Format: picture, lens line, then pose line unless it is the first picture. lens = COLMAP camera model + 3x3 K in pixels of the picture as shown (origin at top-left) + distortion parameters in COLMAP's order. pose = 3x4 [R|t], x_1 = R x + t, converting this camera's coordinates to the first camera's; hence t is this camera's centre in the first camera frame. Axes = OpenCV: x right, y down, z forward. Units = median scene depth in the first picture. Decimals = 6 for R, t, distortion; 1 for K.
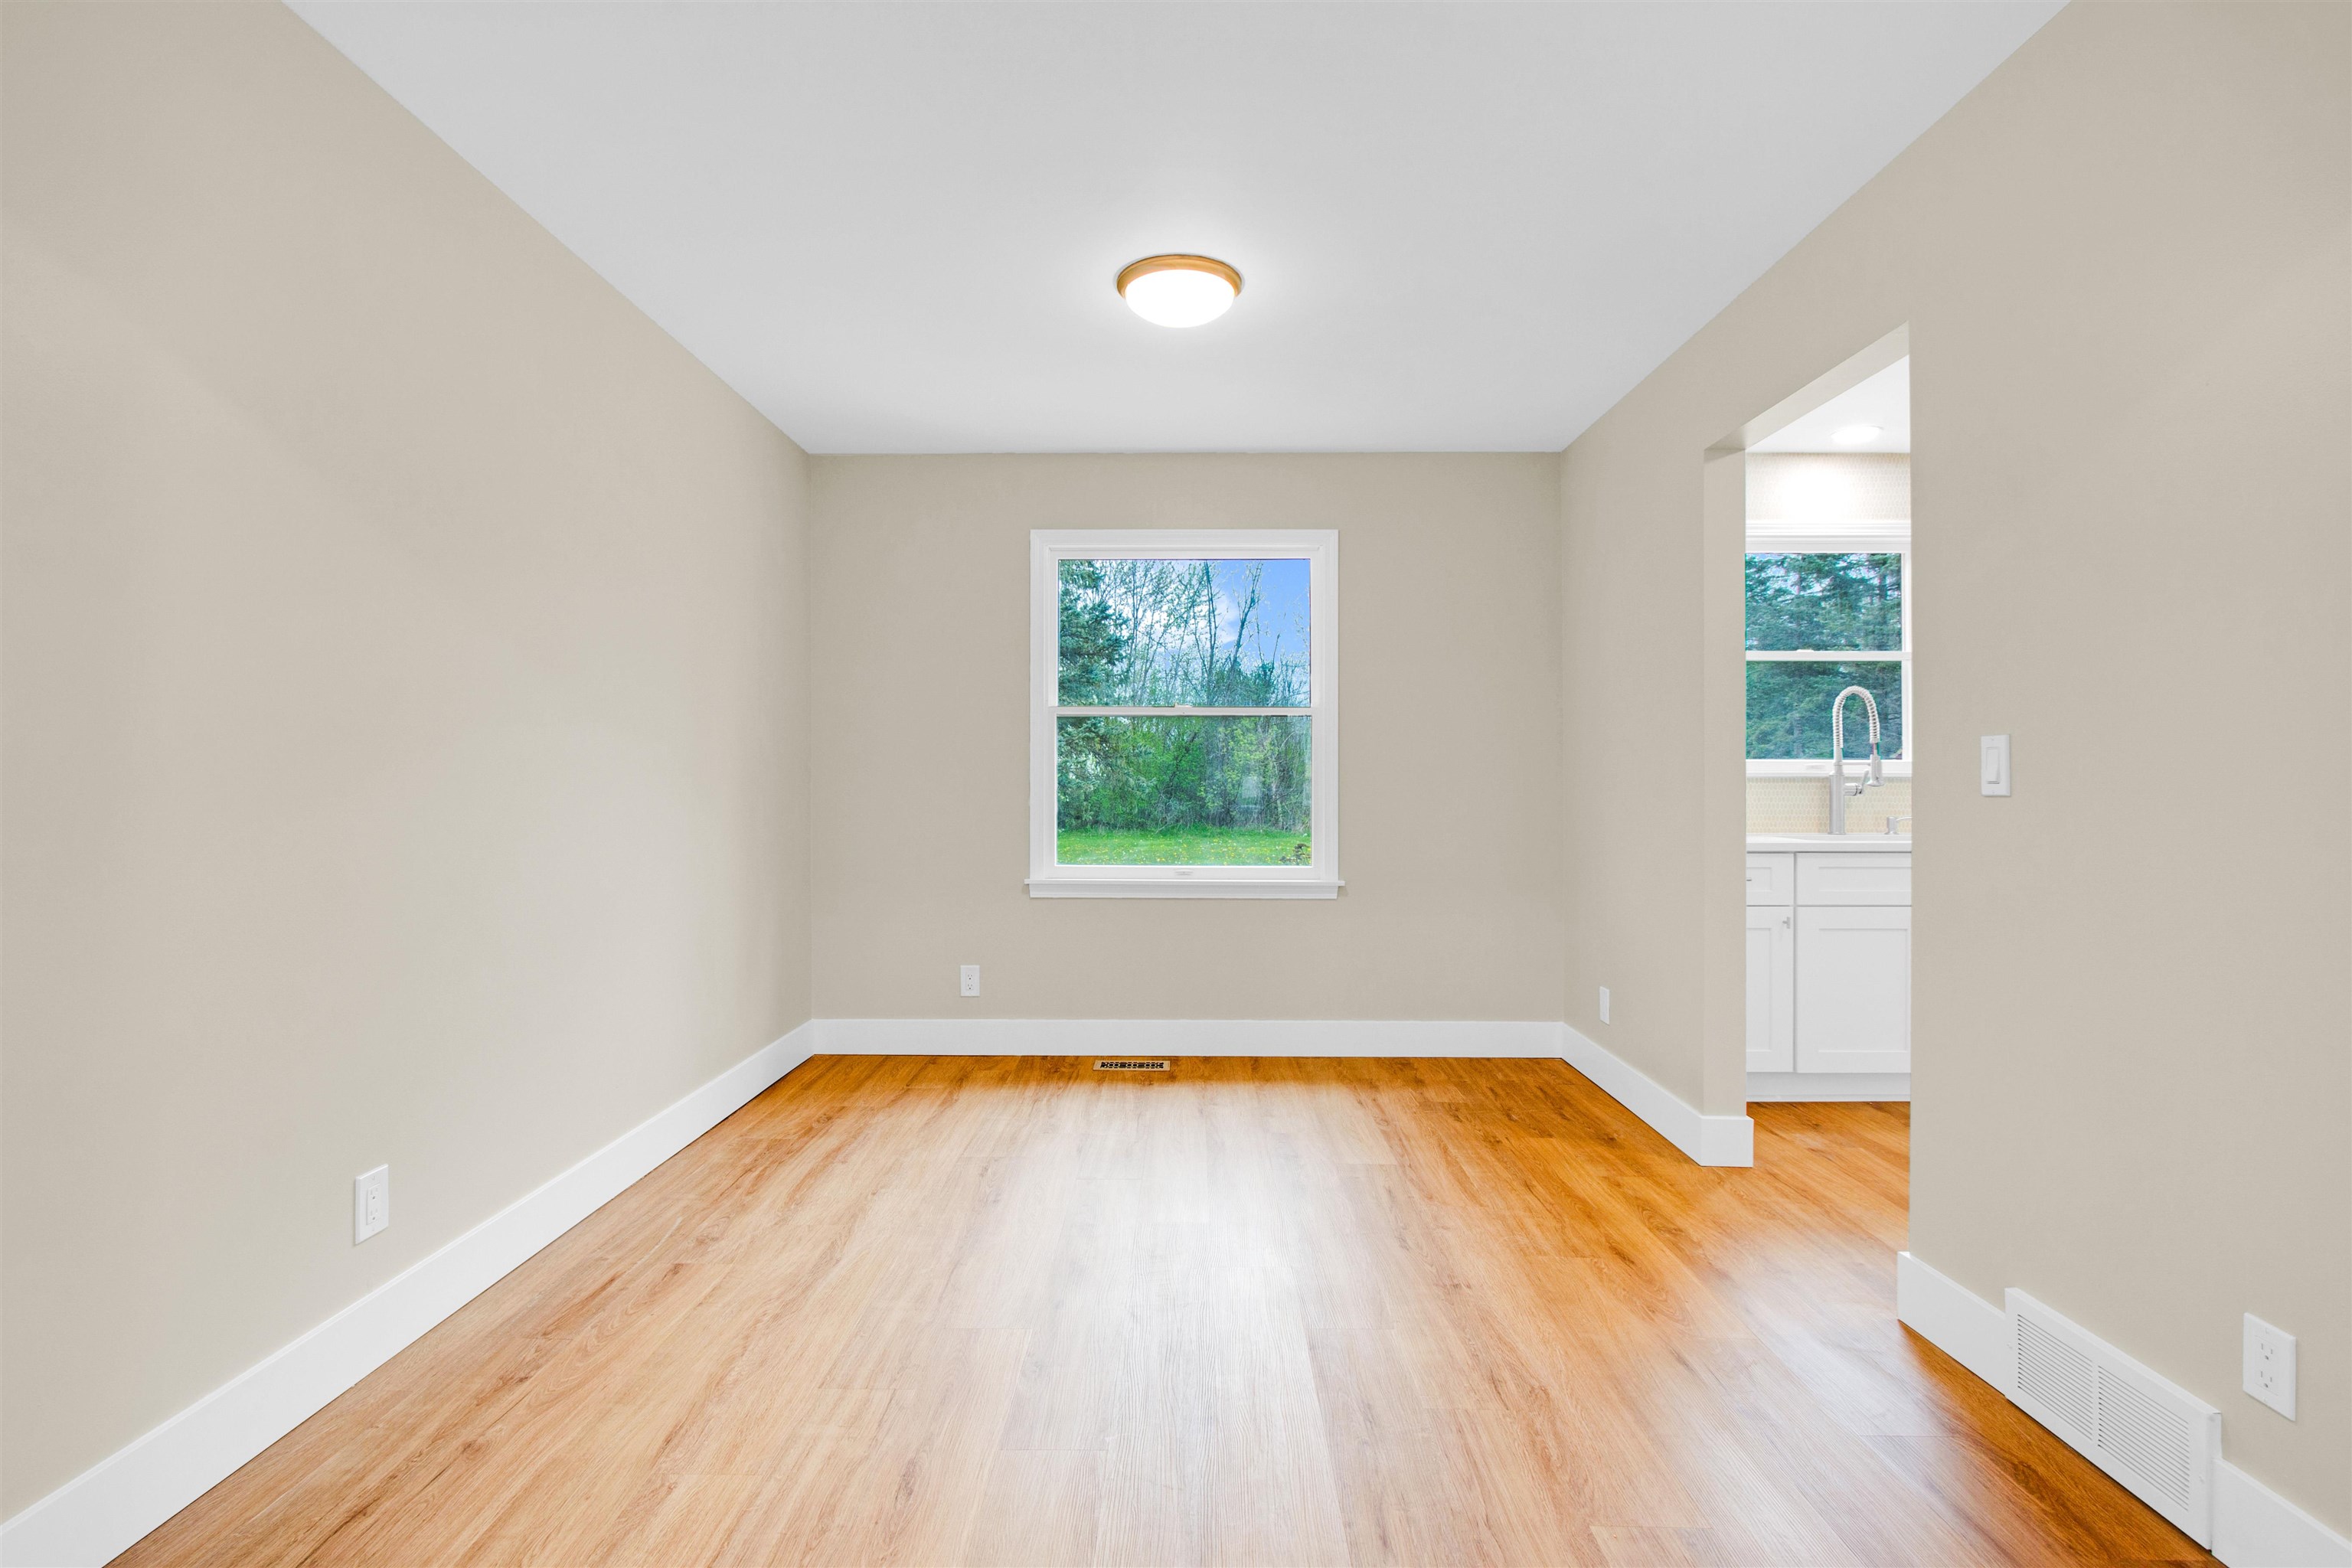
lens RADIAL K [[1086.9, 0, 1143.1], [0, 1086.9, 785.4], [0, 0, 1]] dist [-0.017643, 0.000464]
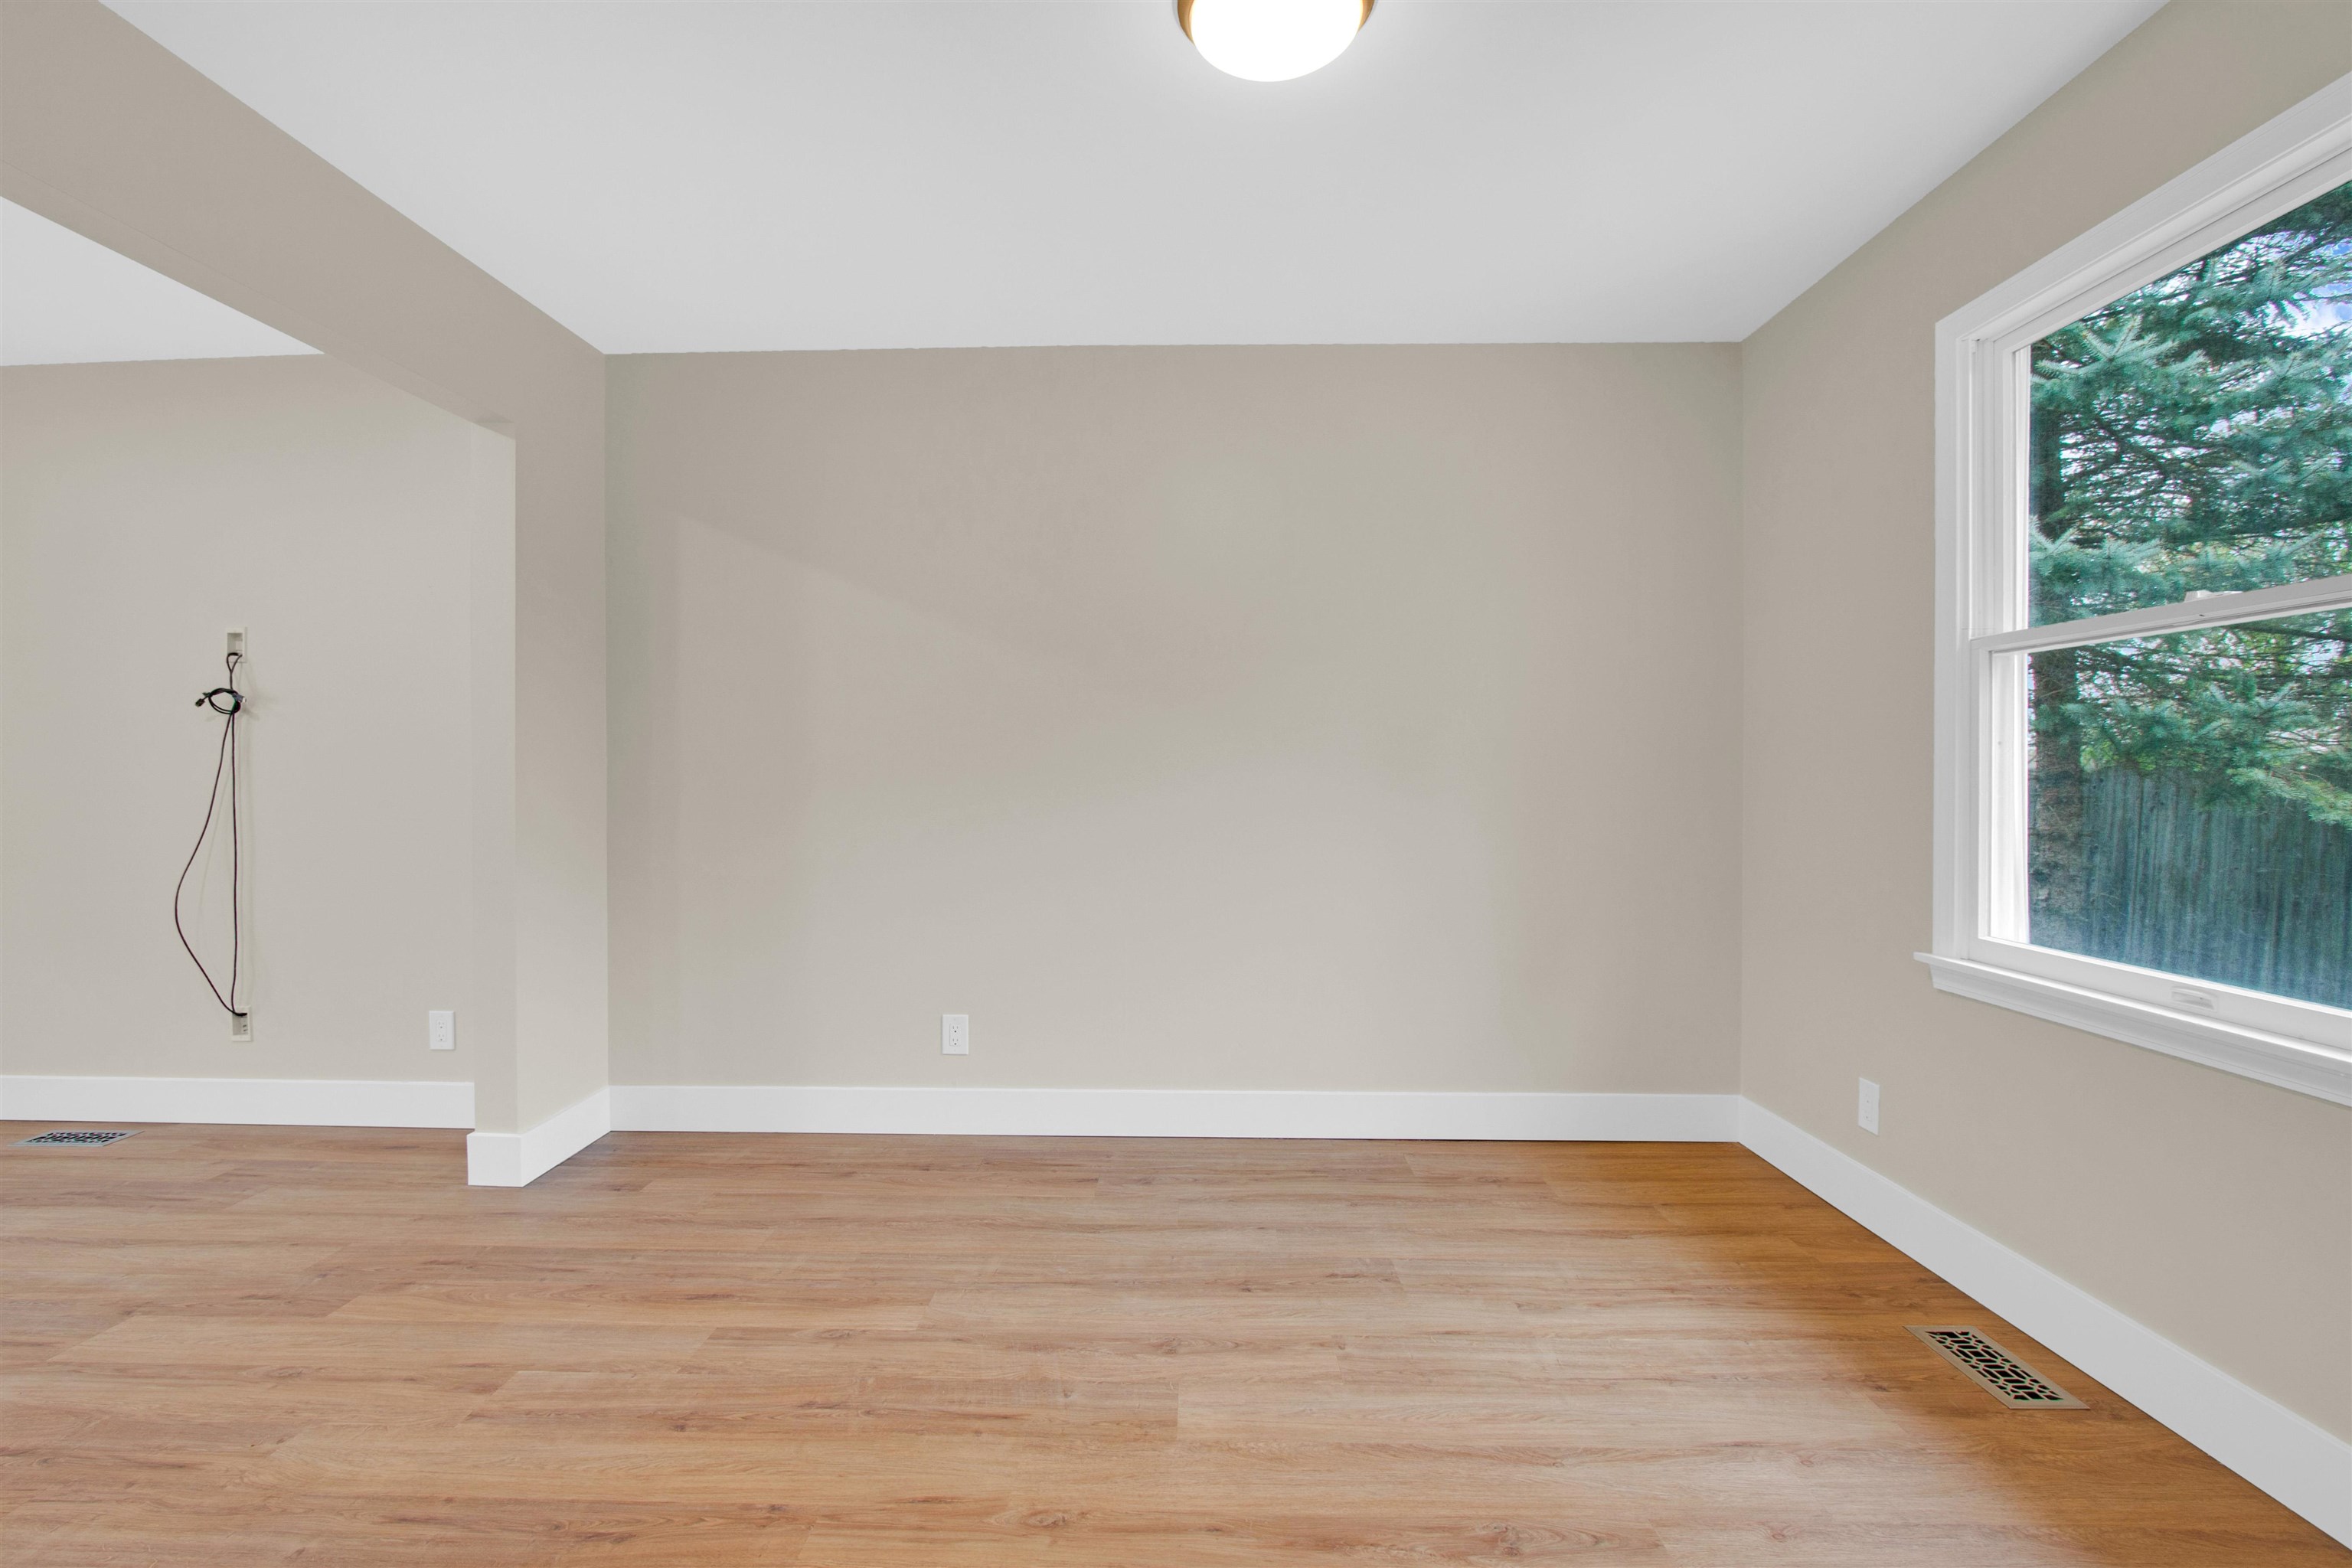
lens RADIAL K [[1086.9, 0, 1143.1], [0, 1086.9, 785.4], [0, 0, 1]] dist [-0.017643, 0.000464]
pose [[0.019219, 0.009858, -0.999767, 0.665834], [-0.005761, 0.999936, 0.009749, -0.003566], [0.999799, 0.005572, 0.019274, 0.893731]]
